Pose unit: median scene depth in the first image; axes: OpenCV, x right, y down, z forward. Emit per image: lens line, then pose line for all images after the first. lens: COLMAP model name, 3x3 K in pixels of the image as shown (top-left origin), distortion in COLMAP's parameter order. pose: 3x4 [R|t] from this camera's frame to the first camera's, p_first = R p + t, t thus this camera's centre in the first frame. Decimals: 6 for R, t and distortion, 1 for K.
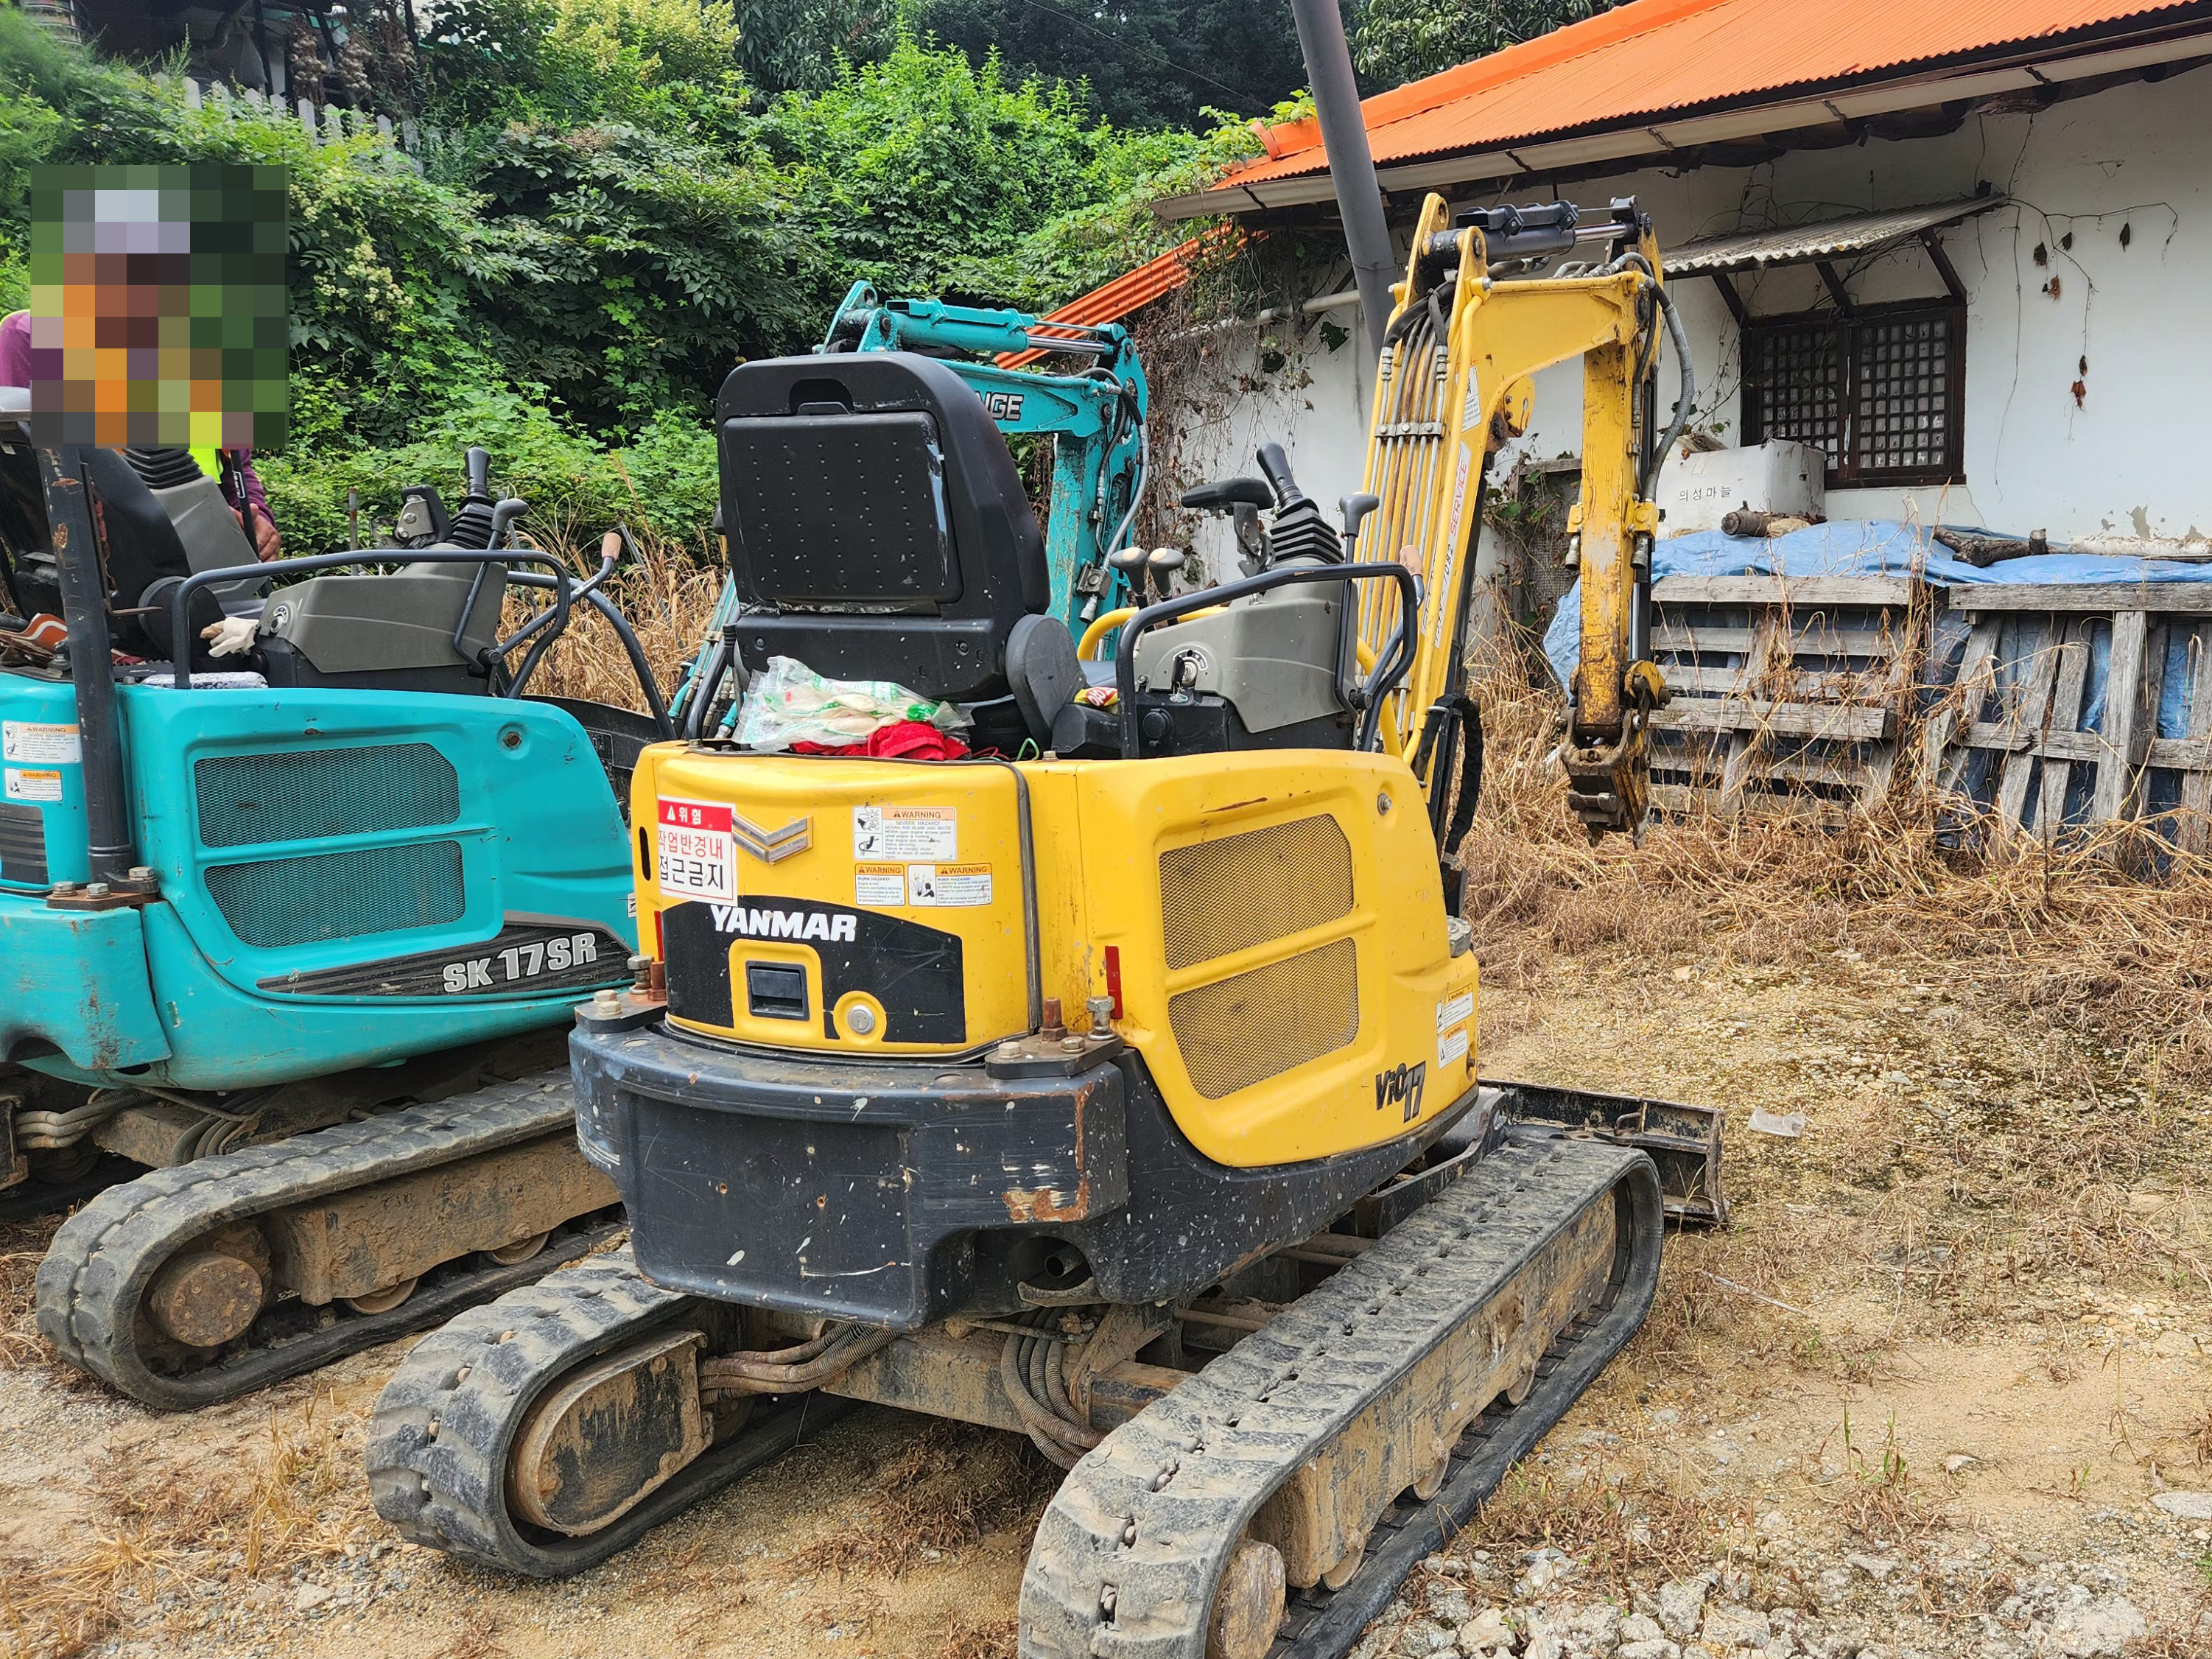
lens RADIAL K [[1859.0, 0, 1380.5], [0, 1859.0, 843.8], [0, 0, 1]] dist [0.058612, -0.007056]
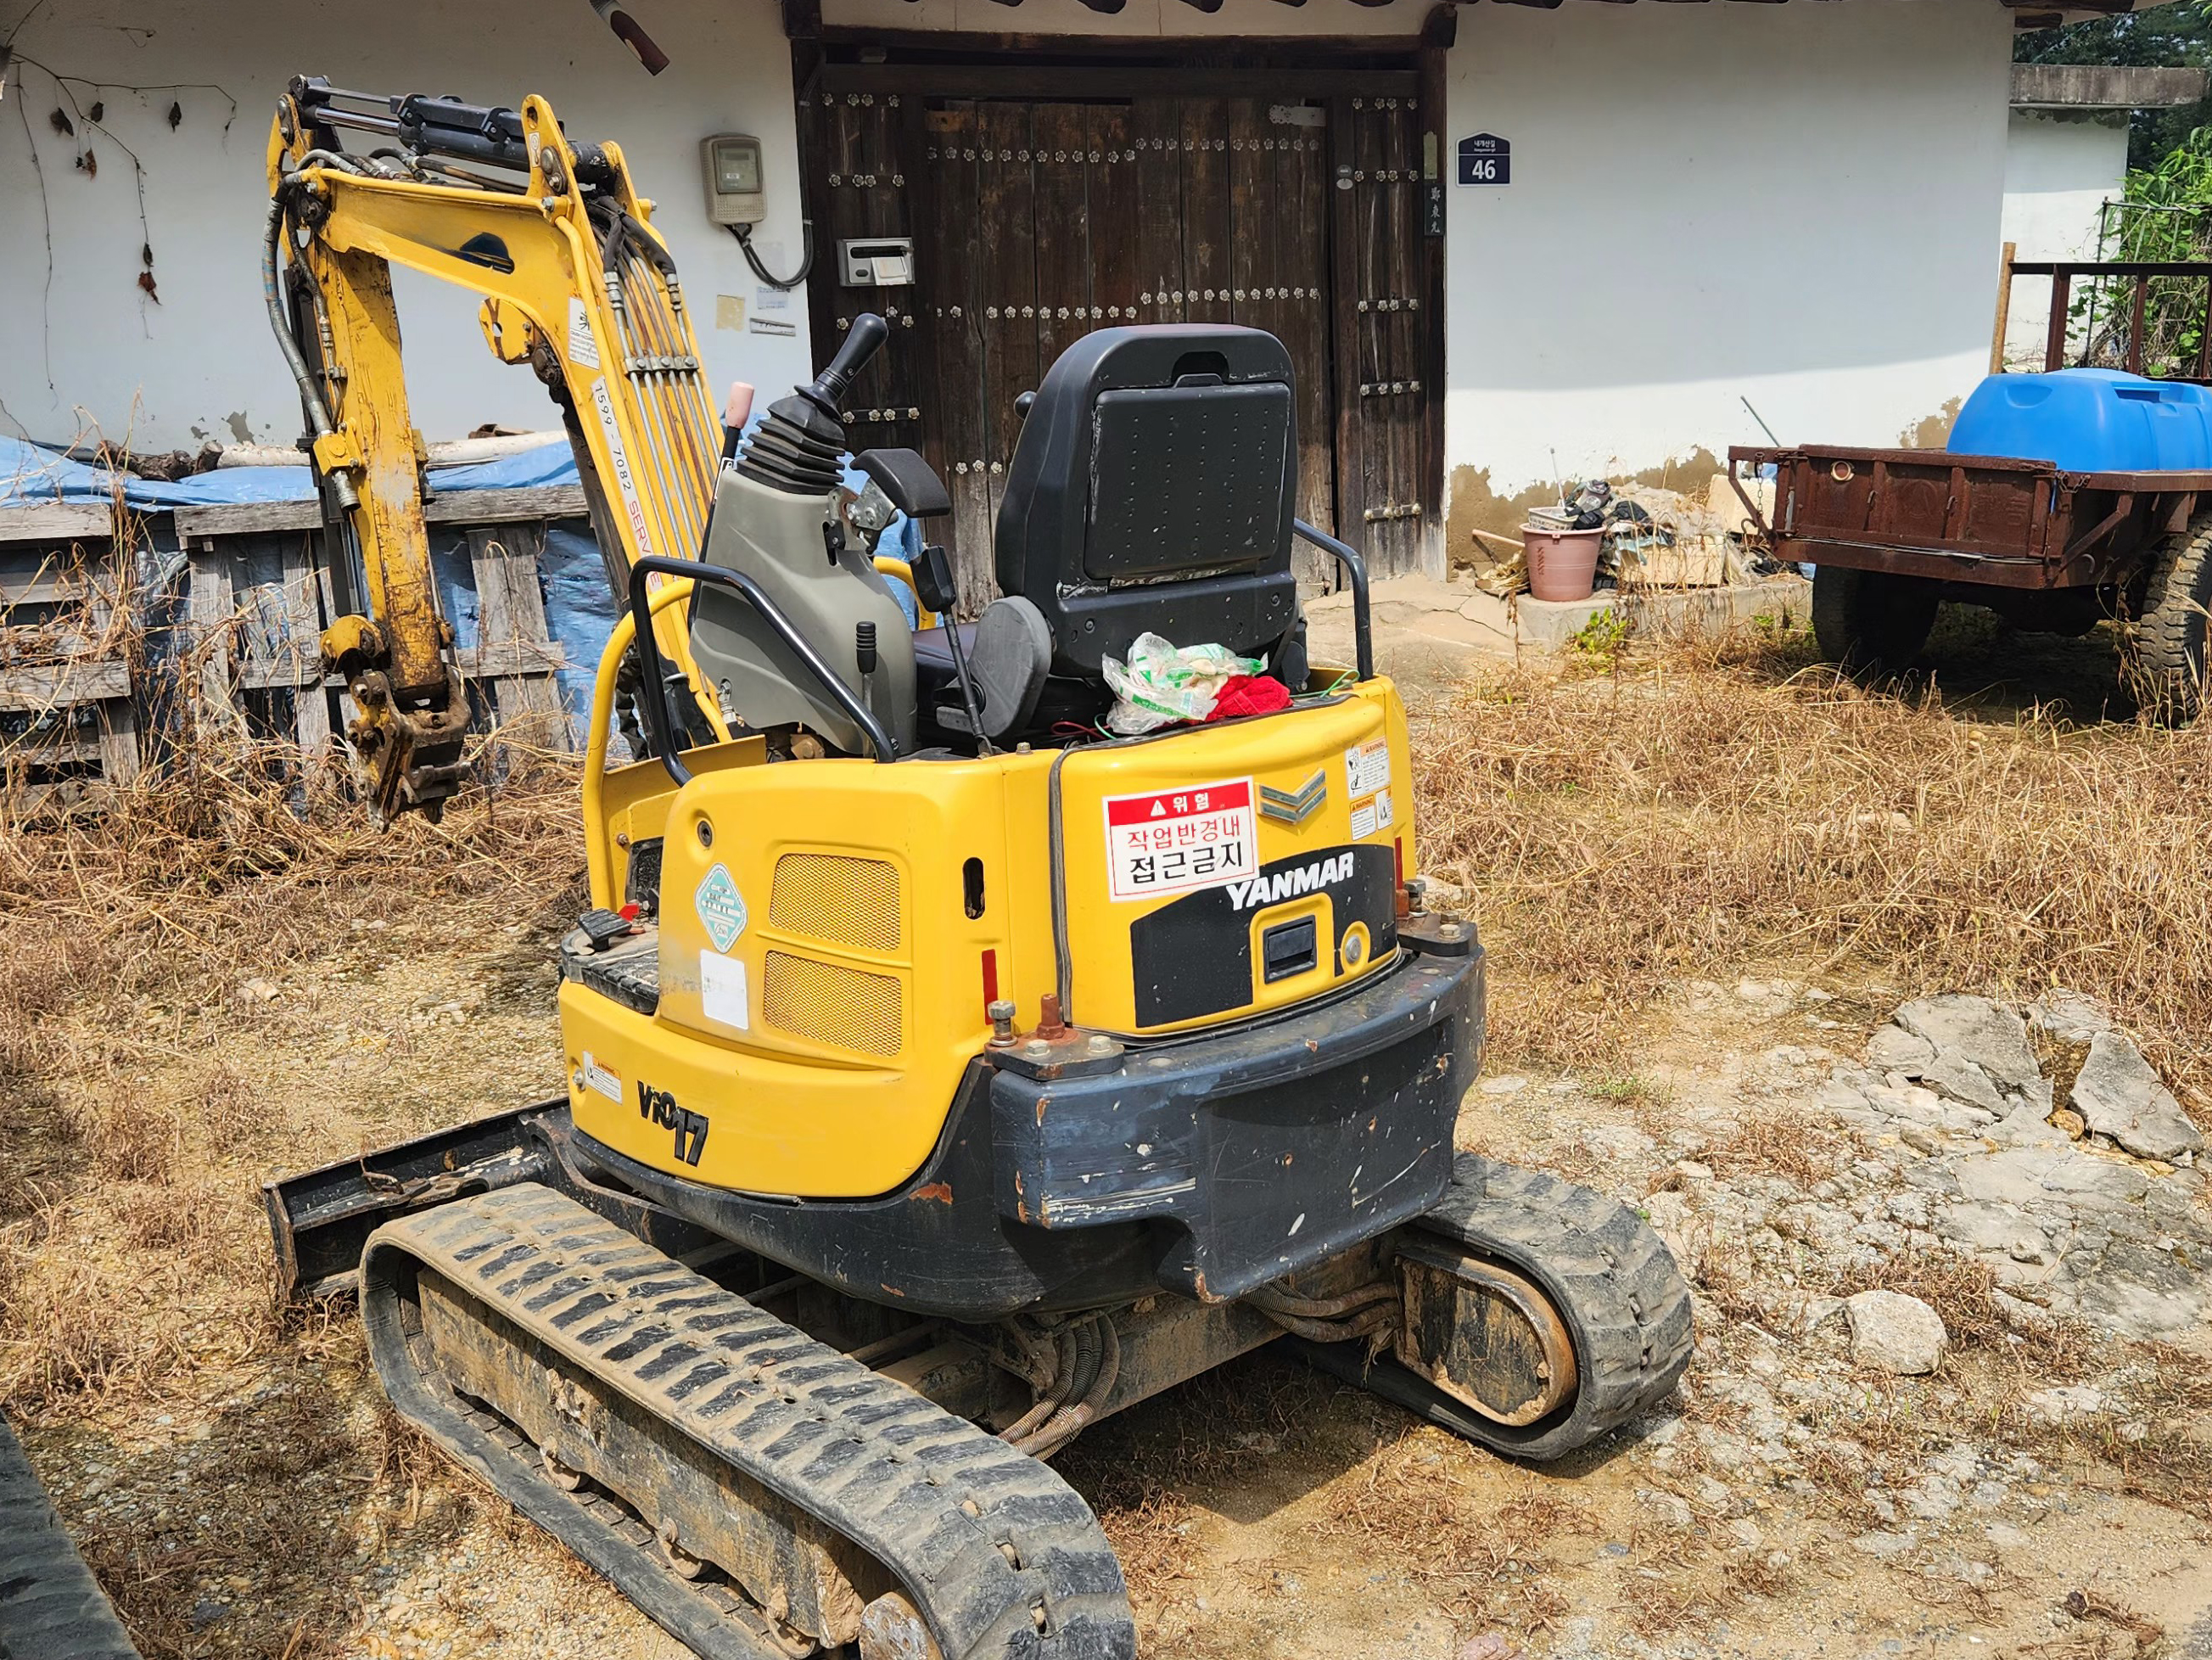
lens RADIAL K [[2262.3, 0, 1105.8], [0, 2262.3, 738.2], [0, 0, 1]] dist [0.104627, -0.194536]
pose [[0.395784, -0.159154, 0.904447, -1.440220], [0.179669, 0.979255, 0.093695, -0.165284], [-0.900596, 0.125418, 0.416169, 0.555510]]
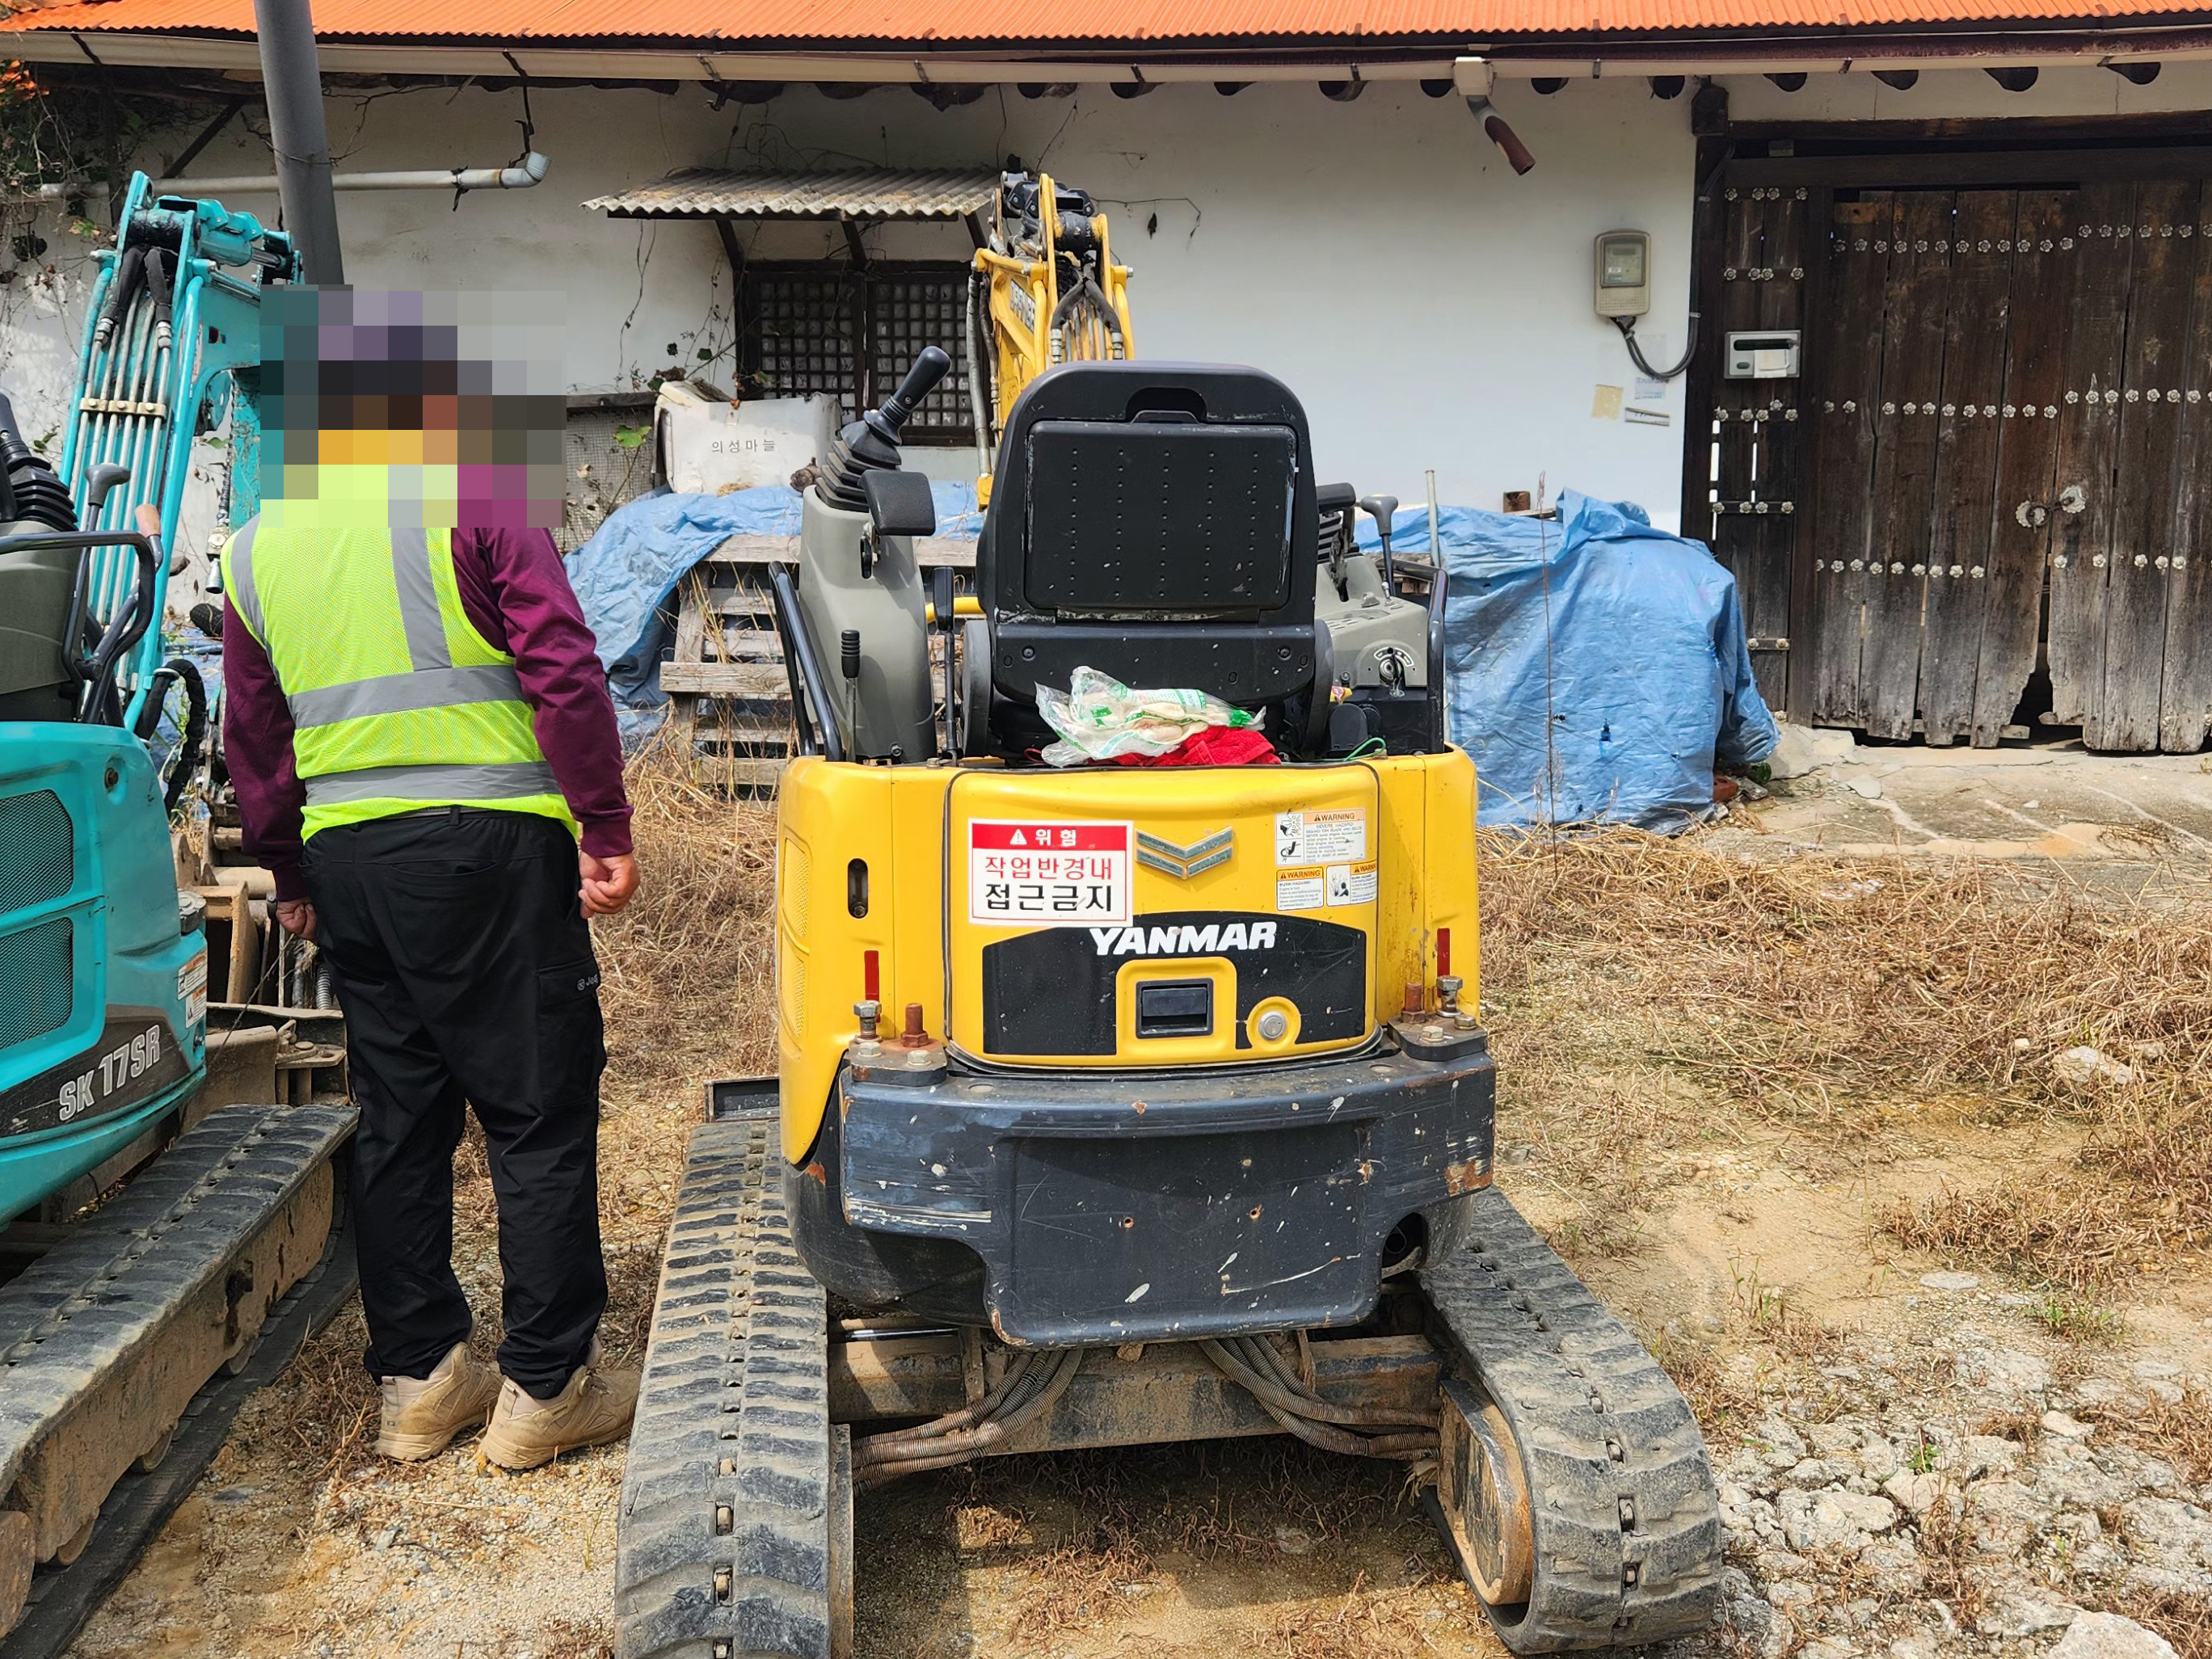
lens RADIAL K [[2096.6, 0, 1112.0], [0, 2096.6, 758.3], [0, 0, 1]] dist [0.068018, -0.022987]
pose [[0.827004, -0.055599, 0.559440, -0.943511], [0.069929, 0.997543, -0.004234, -0.048994], [-0.557830, 0.042622, 0.828860, 0.102067]]
